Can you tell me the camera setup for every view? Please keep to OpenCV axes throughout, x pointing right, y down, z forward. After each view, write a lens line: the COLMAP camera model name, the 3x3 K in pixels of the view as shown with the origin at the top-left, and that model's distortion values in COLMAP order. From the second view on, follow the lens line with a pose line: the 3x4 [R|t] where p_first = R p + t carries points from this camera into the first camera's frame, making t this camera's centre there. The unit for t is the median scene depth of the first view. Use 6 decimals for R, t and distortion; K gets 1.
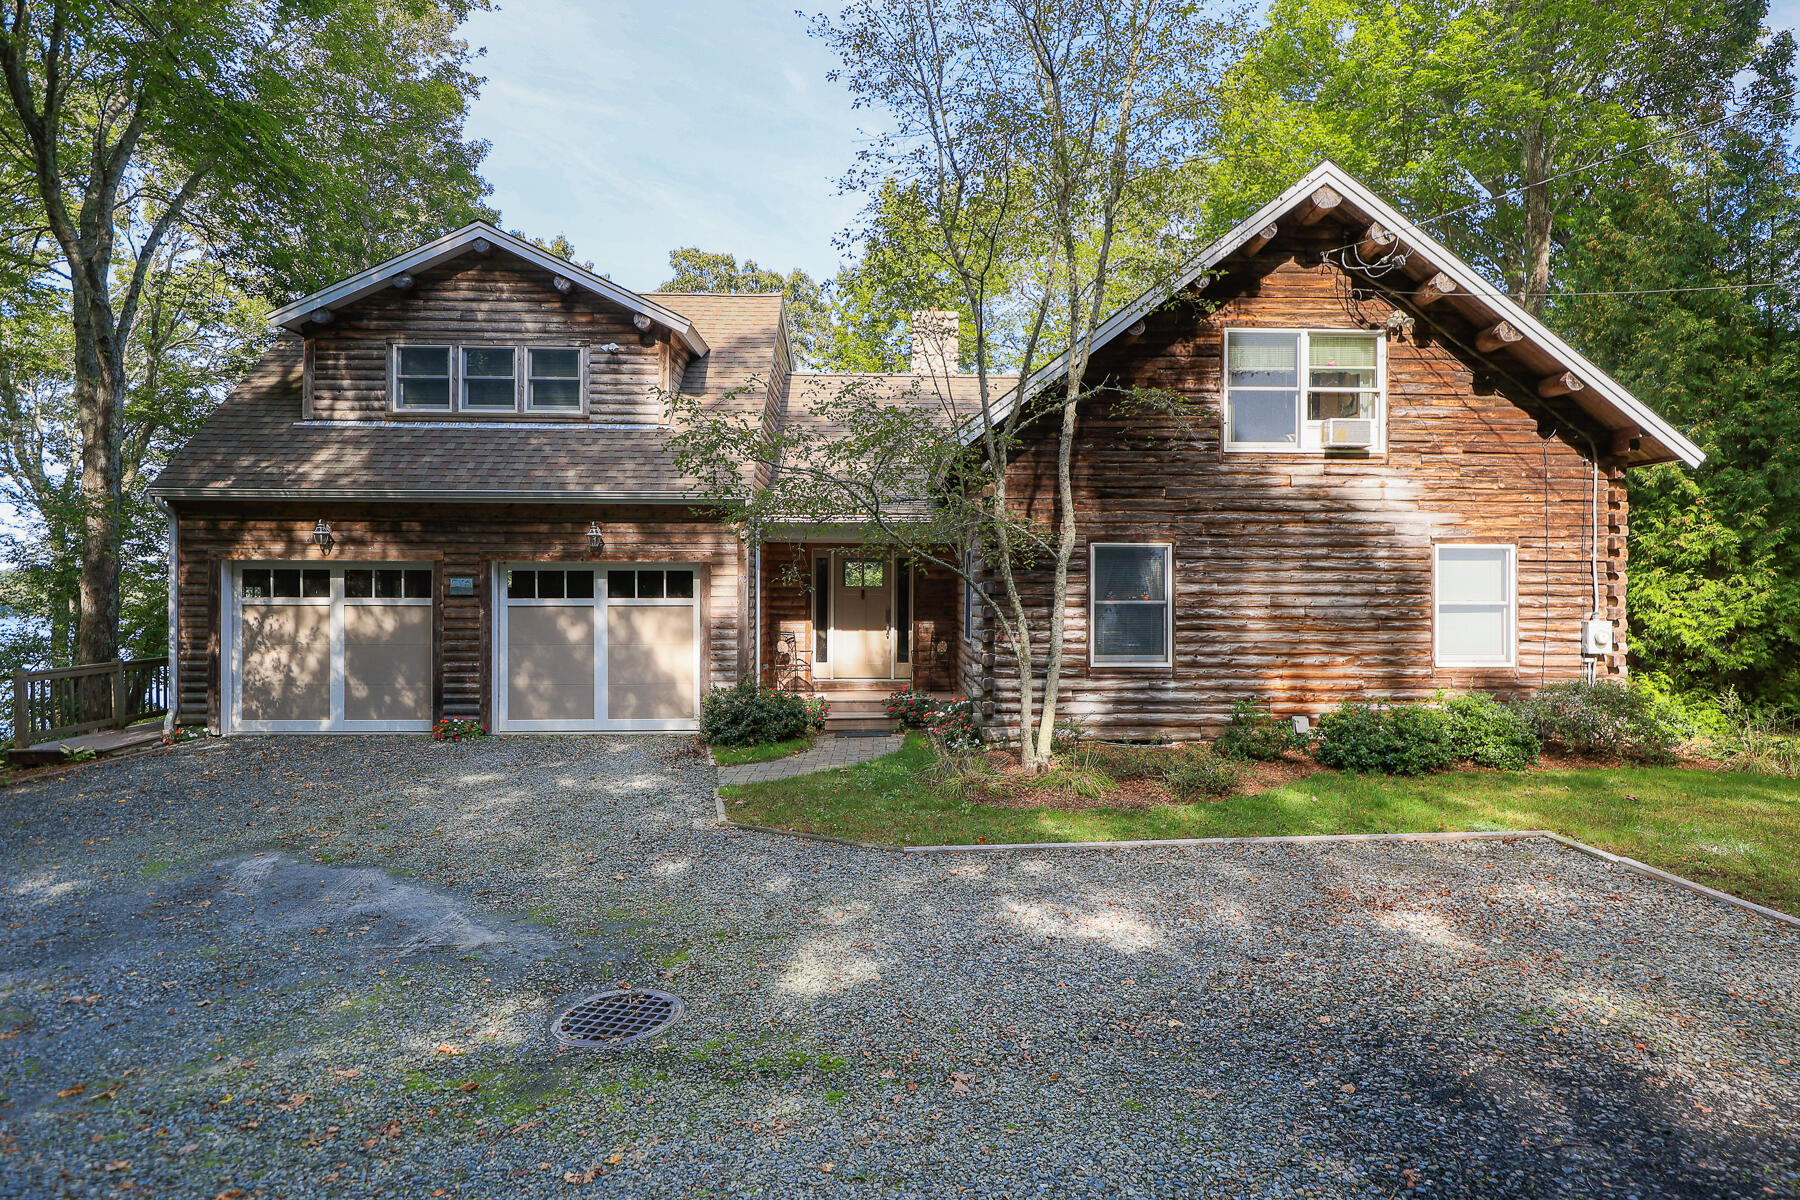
lens RADIAL K [[963.2, 0, 900.0], [0, 963.2, 600.0], [0, 0, 1]] dist [0.000374, -0.000050]
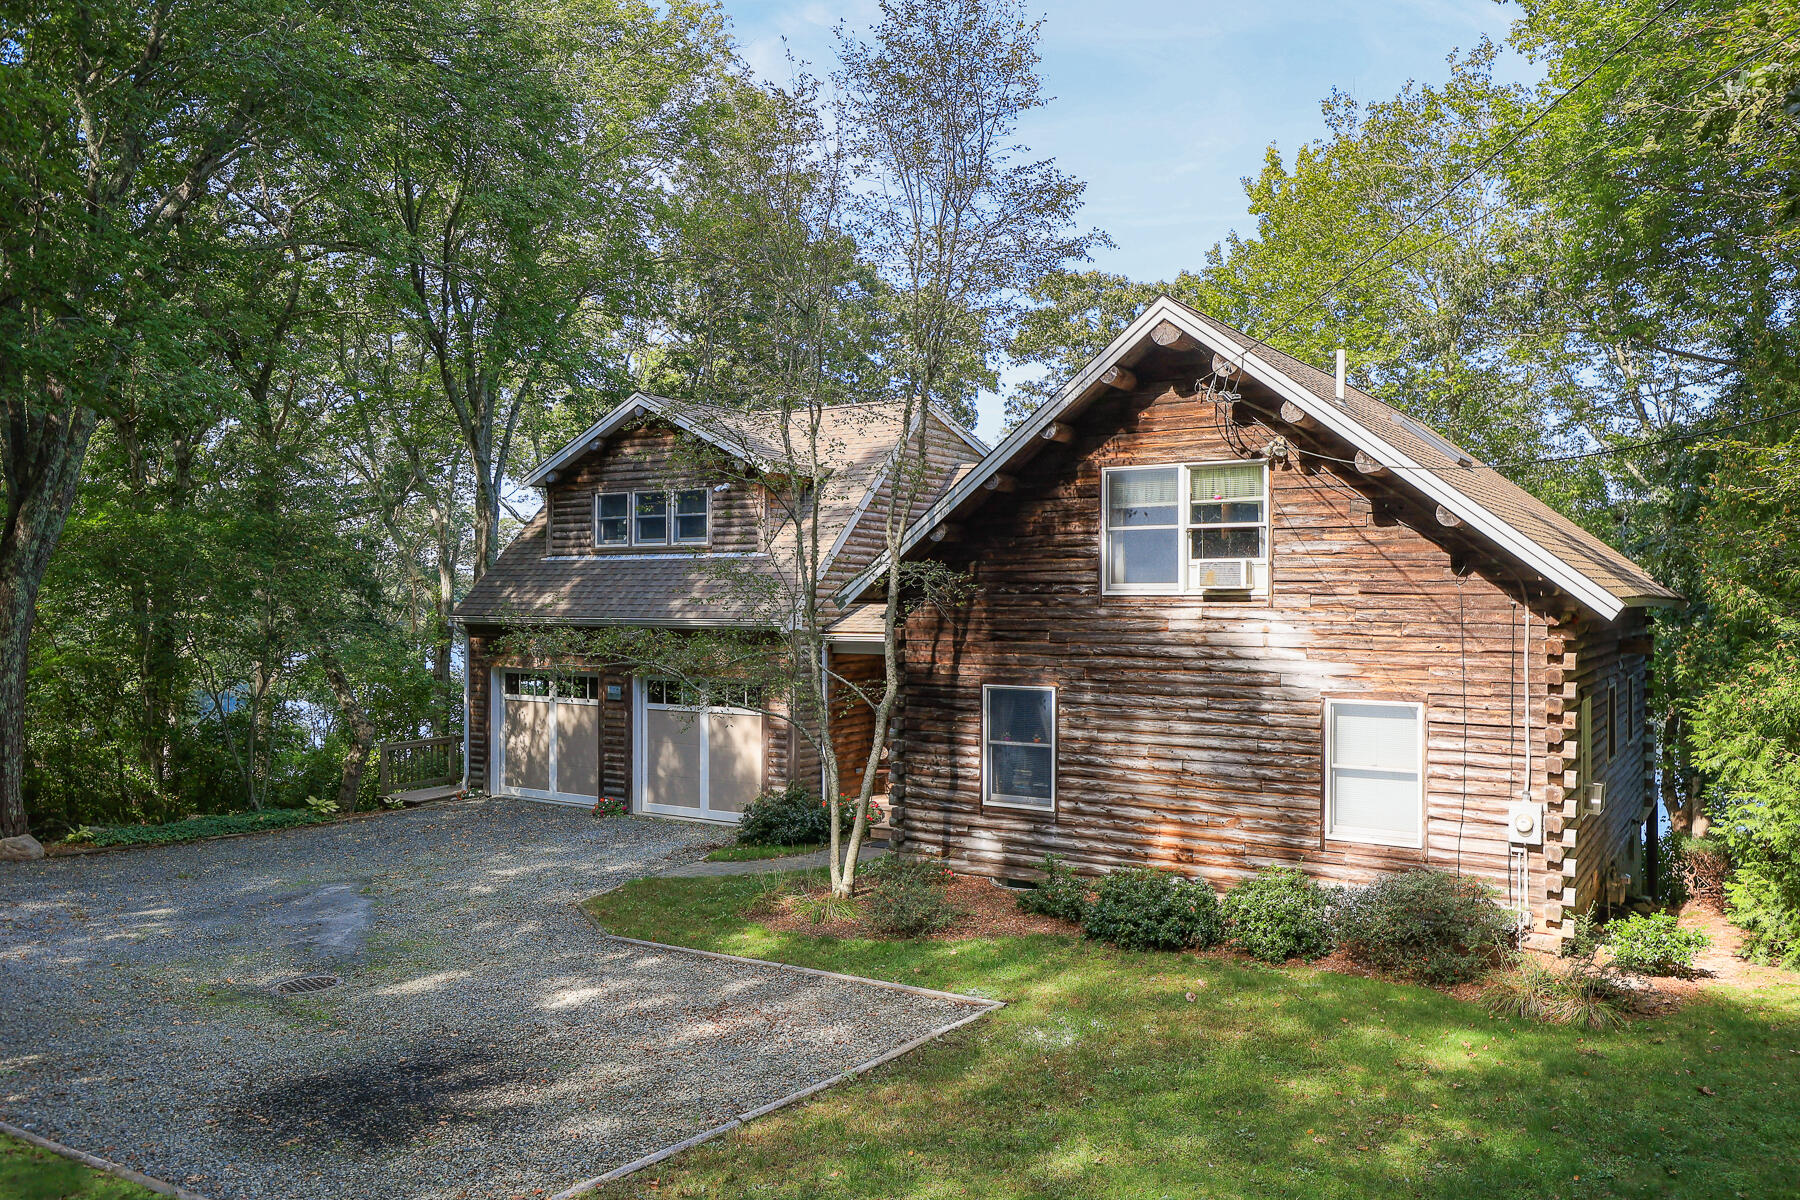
lens RADIAL K [[1333.6, 0, 900.0], [0, 1333.6, 600.0], [0, 0, 1]] dist [-0.003195, 0.001873]
pose [[0.814304, -0.001491, -0.580437, 0.943436], [-0.002104, 0.999983, -0.005521, -0.139990], [0.580435, 0.005717, 0.814286, -0.210966]]
